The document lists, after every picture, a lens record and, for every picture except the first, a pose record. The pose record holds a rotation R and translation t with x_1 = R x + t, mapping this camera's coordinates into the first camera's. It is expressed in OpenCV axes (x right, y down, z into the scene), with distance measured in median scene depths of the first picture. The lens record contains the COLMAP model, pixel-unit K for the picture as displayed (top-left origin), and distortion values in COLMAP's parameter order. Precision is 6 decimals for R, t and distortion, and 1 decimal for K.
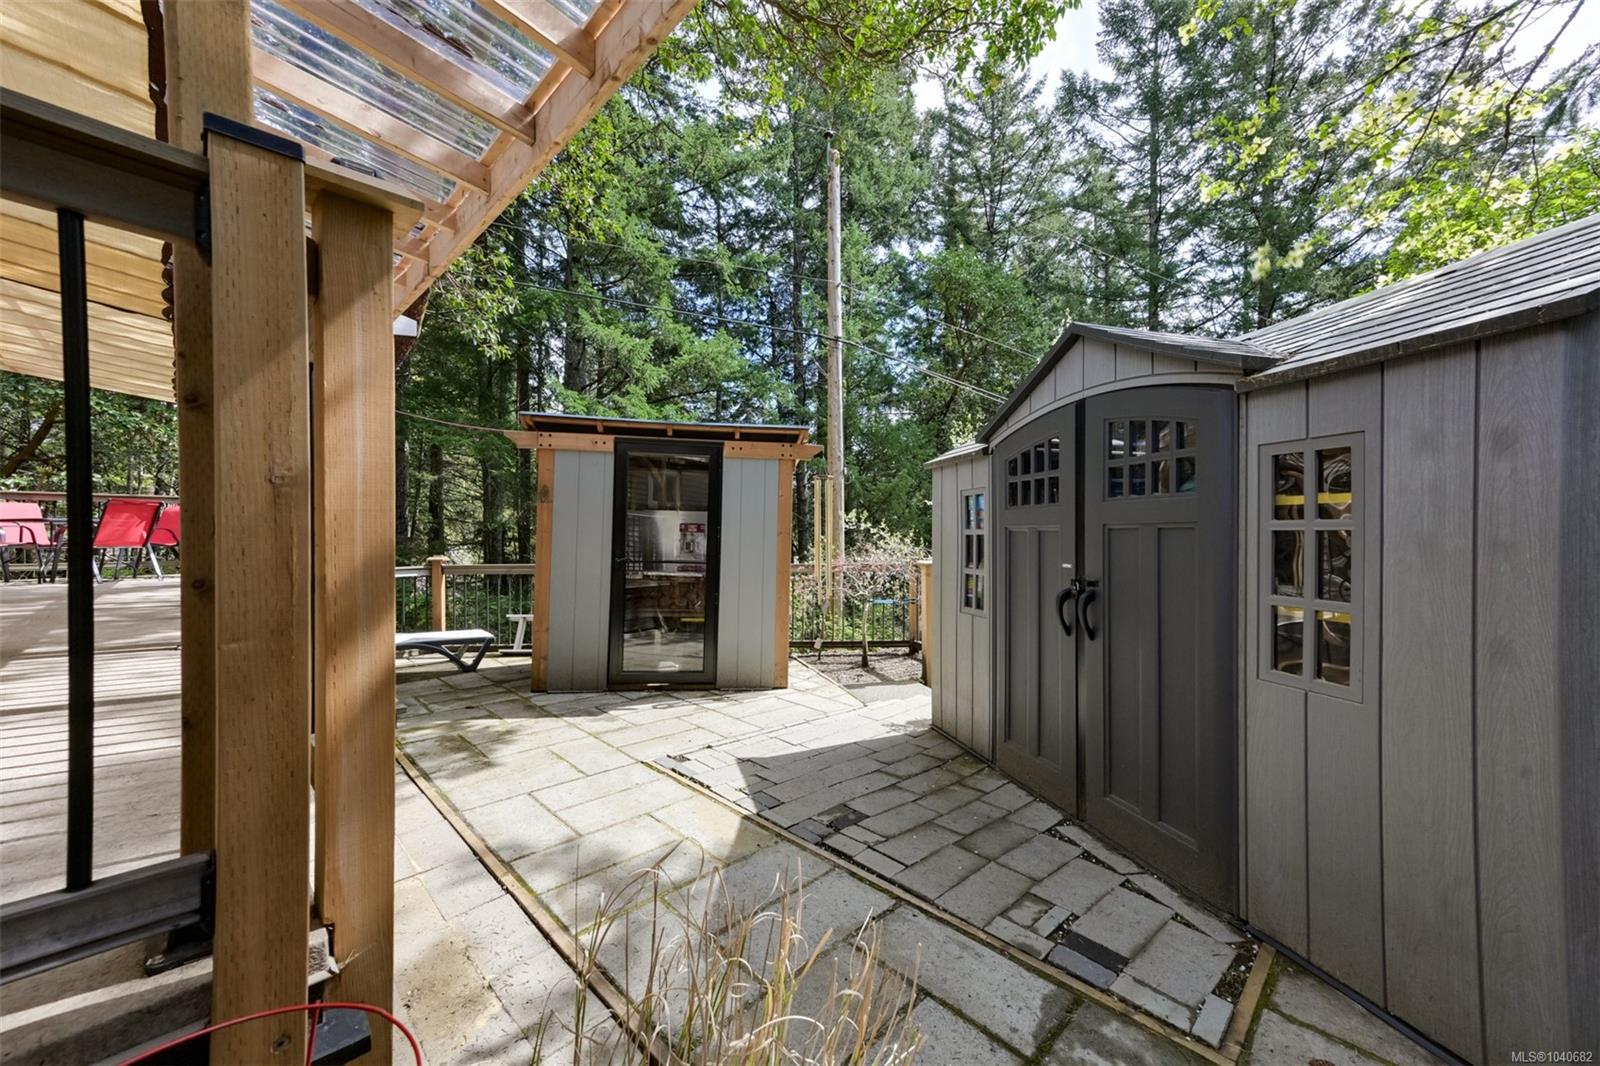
lens RADIAL K [[611.0, 0, 802.7], [0, 611.0, 528.8], [0, 0, 1]] dist [0.015450, 0.000158]
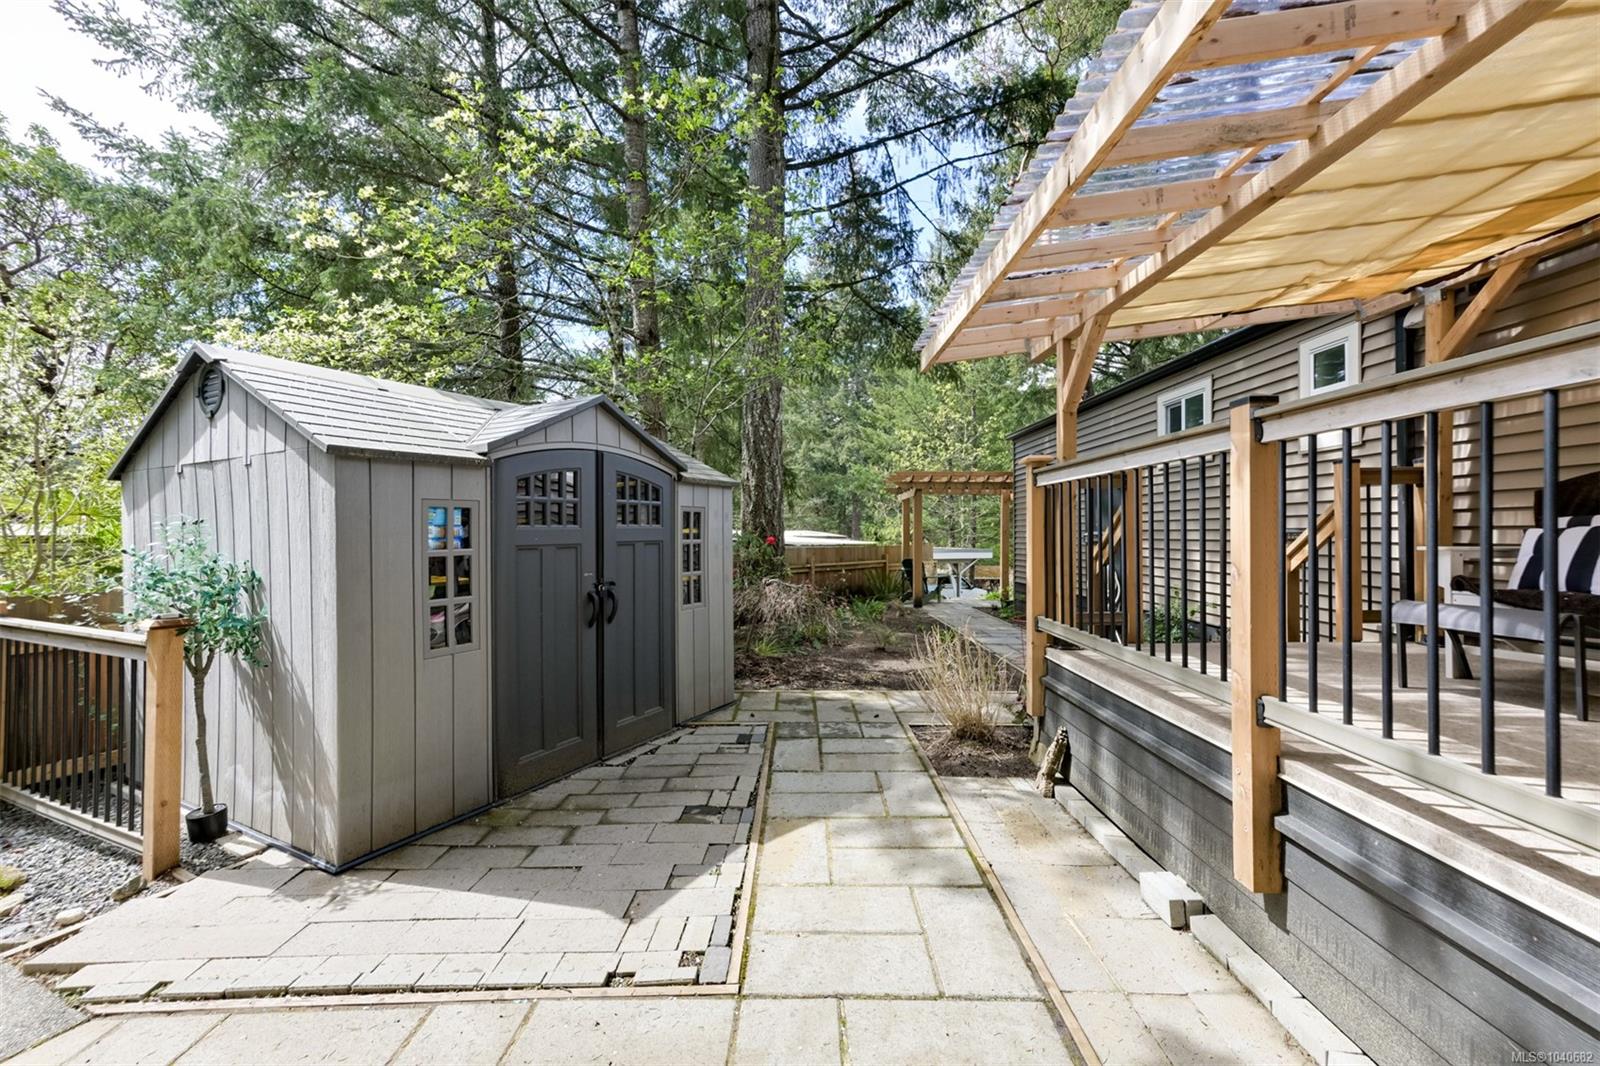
lens RADIAL K [[673.3, 0, 800.0], [0, 673.3, 533.0], [0, 0, 1]] dist [-0.000256, 0.000018]
pose [[-0.717818, -0.002236, 0.696227, -0.508245], [0.000707, 0.999992, 0.003941, -0.018412], [-0.696230, 0.003321, -0.717811, 0.988215]]
